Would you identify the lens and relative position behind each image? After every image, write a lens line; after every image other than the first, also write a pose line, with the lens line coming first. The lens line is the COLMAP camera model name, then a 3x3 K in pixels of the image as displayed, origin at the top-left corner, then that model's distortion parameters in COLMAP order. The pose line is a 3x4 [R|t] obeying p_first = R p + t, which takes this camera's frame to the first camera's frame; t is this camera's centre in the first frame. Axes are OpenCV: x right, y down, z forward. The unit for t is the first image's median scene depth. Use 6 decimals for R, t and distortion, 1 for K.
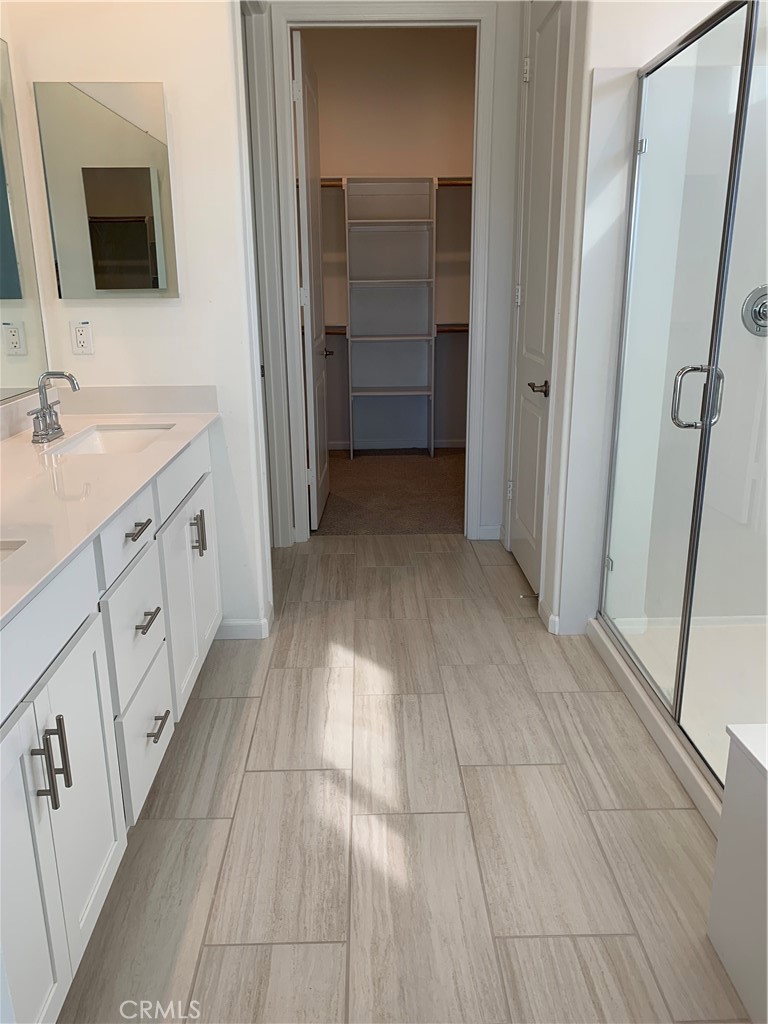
lens RADIAL K [[774.9, 0, 379.2], [0, 774.9, 510.3], [0, 0, 1]] dist [0.003046, -0.007675]
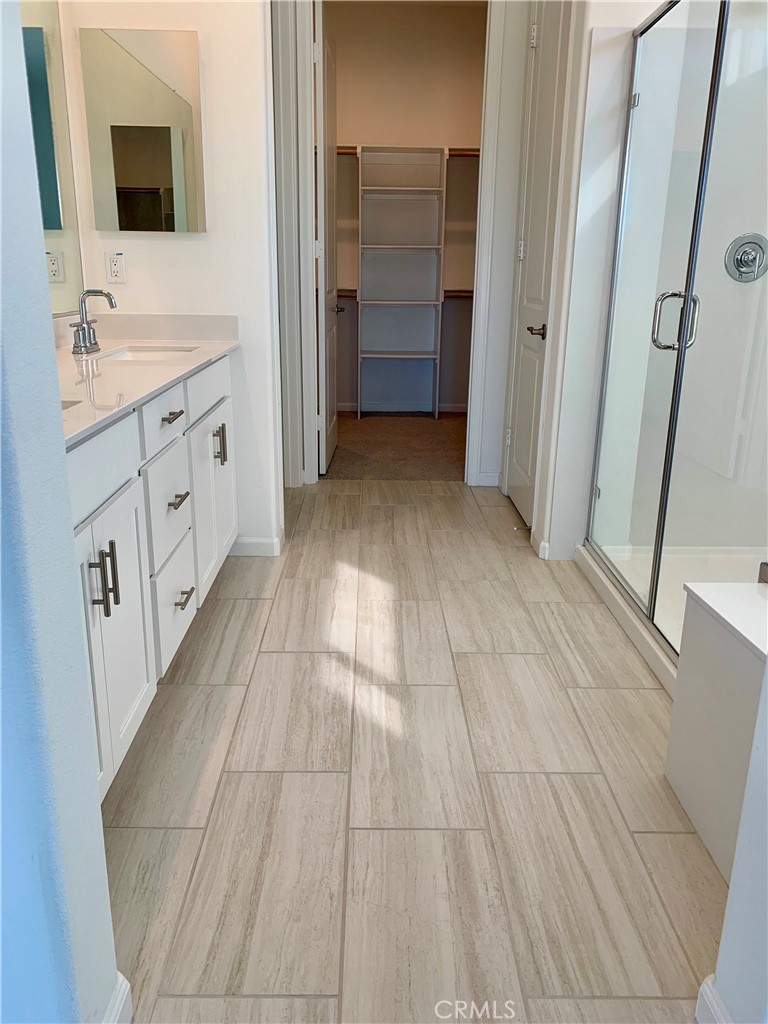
lens RADIAL K [[774.9, 0, 379.2], [0, 774.9, 510.3], [0, 0, 1]] dist [0.003046, -0.007675]
pose [[0.999663, 0.025531, -0.004628, -0.000933], [-0.025500, 0.999652, 0.006720, 0.112667], [0.004798, -0.006600, 0.999967, -0.098492]]
